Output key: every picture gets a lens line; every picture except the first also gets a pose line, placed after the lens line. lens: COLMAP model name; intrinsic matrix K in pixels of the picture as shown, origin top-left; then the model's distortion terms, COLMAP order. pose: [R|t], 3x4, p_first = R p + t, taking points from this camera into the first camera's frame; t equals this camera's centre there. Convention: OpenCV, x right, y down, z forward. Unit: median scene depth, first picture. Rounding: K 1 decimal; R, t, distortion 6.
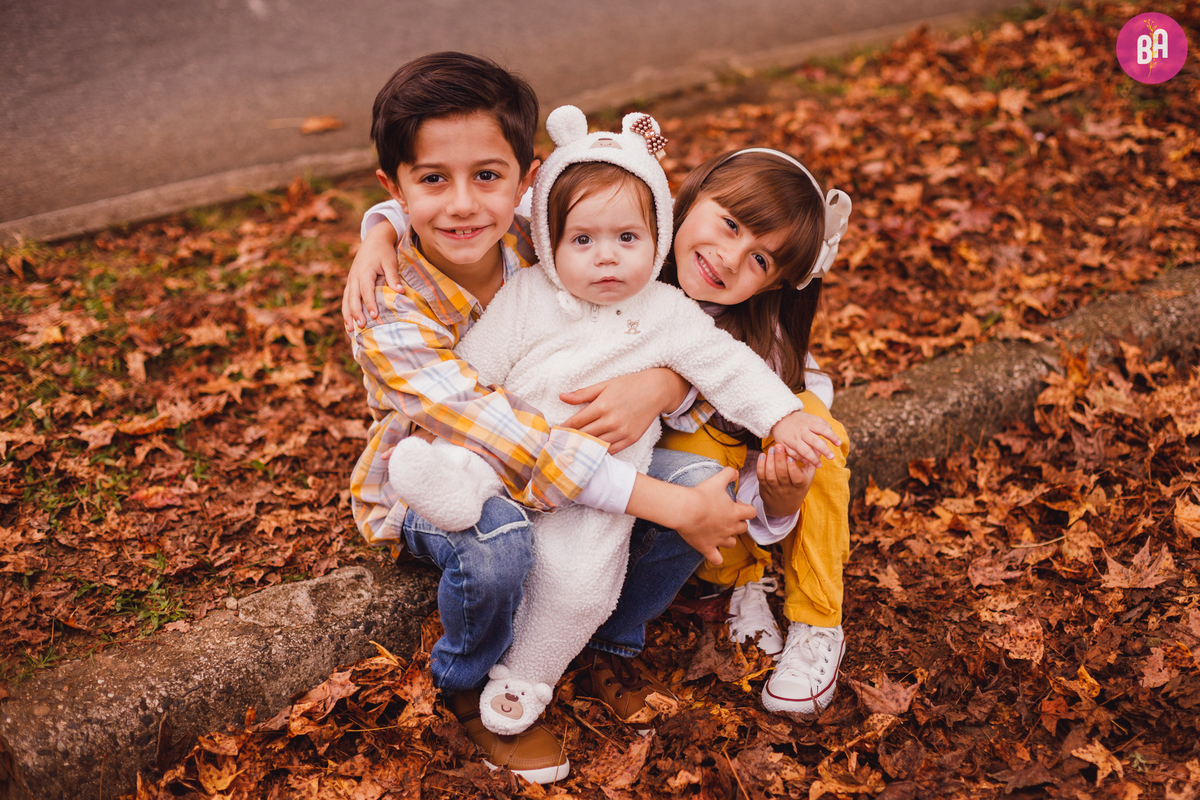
lens RADIAL K [[1843.9, 0, 600.0], [0, 1843.9, 400.0], [0, 0, 1]] dist [-0.128505, 0.071961]
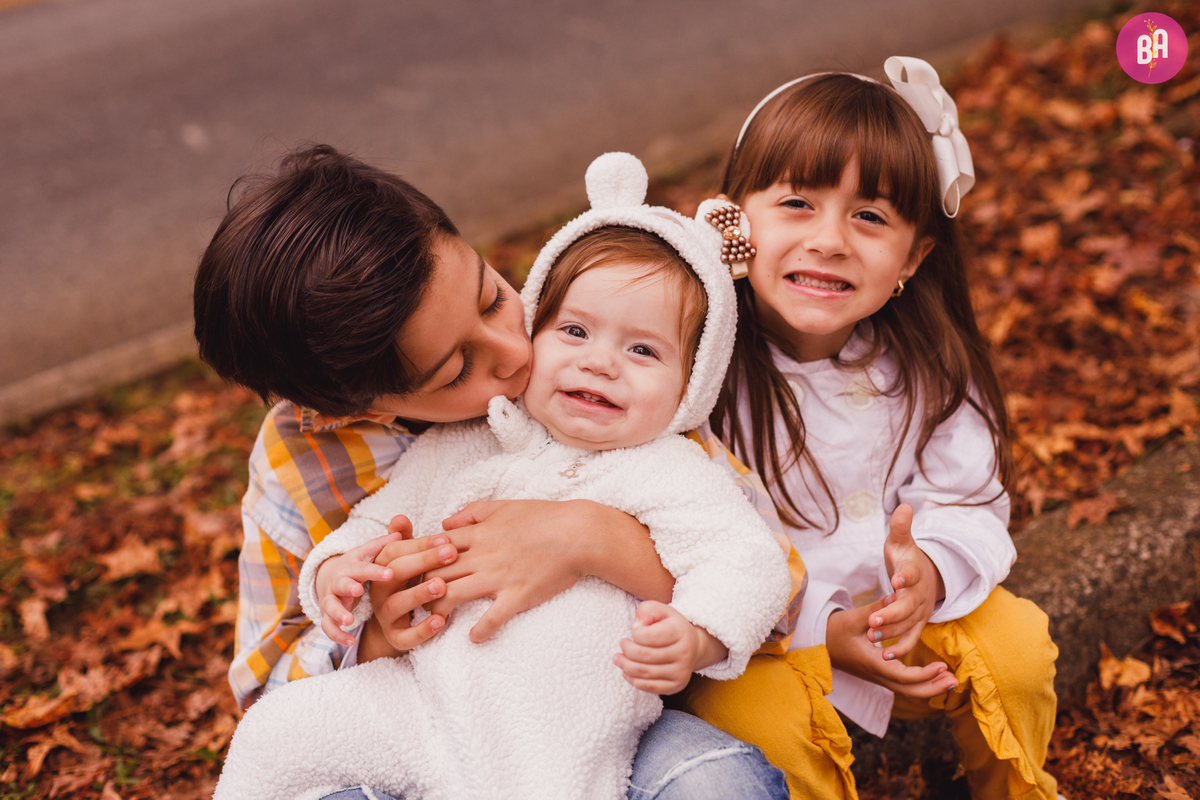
lens RADIAL K [[1843.9, 0, 600.0], [0, 1843.9, 400.0], [0, 0, 1]] dist [-0.128505, 0.071961]
pose [[0.990390, -0.137839, -0.011319, -0.015814], [0.136875, 0.988608, -0.062607, -0.028481], [0.019819, 0.060456, 0.997974, 0.292424]]
